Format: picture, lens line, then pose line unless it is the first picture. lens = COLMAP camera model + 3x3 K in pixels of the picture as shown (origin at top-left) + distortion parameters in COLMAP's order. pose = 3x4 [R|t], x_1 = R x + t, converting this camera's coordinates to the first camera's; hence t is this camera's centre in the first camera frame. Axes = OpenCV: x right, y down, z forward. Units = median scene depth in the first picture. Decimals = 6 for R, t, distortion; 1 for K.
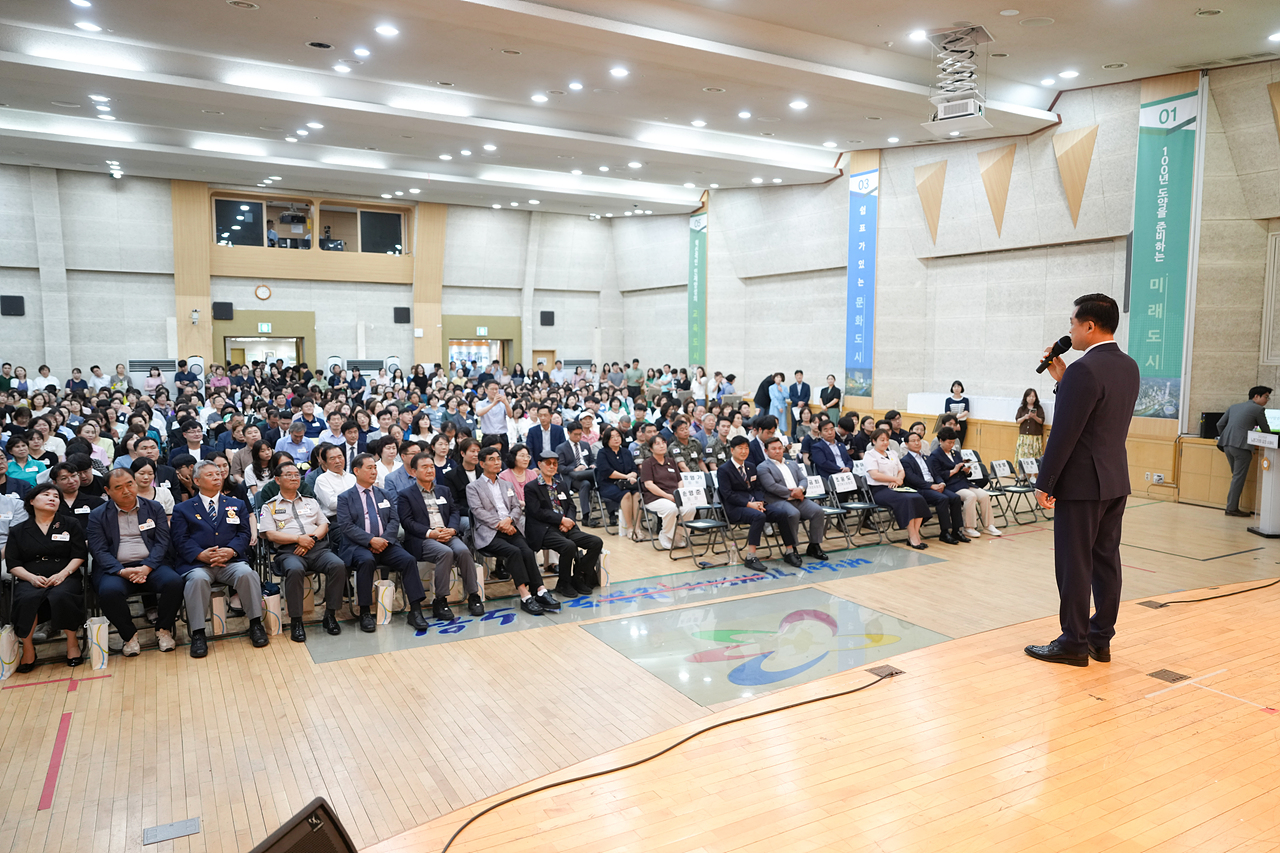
lens RADIAL K [[862.8, 0, 640.3], [0, 862.8, 427.0], [0, 0, 1]] dist [-0.009546, -0.000400]
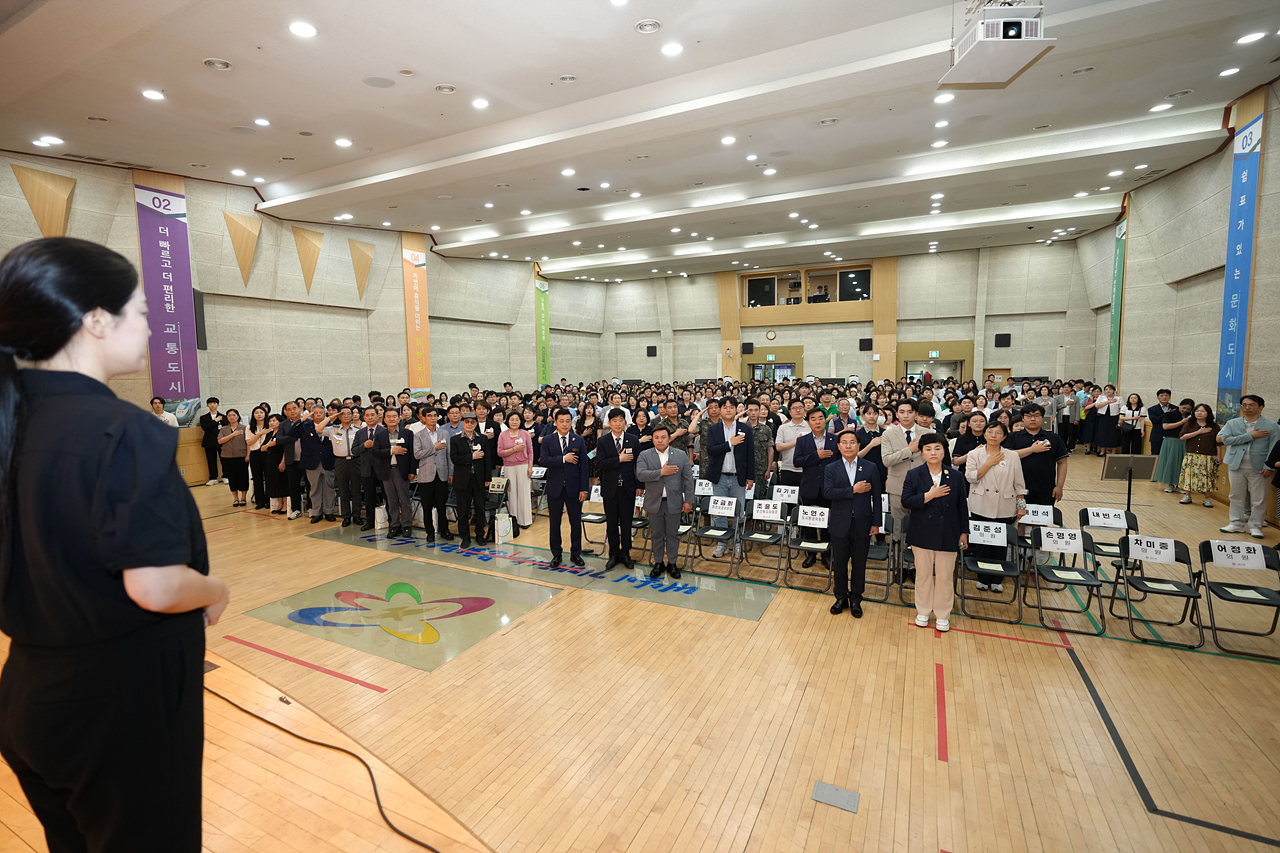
lens RADIAL K [[568.1, 0, 640.0], [0, 568.1, 424.6], [0, 0, 1]] dist [-0.009281, 0.000071]
pose [[0.561234, 0.063389, -0.825226, 0.293259], [-0.057571, 0.997638, 0.037479, -0.019887], [0.825653, 0.026475, 0.563557, 0.233877]]
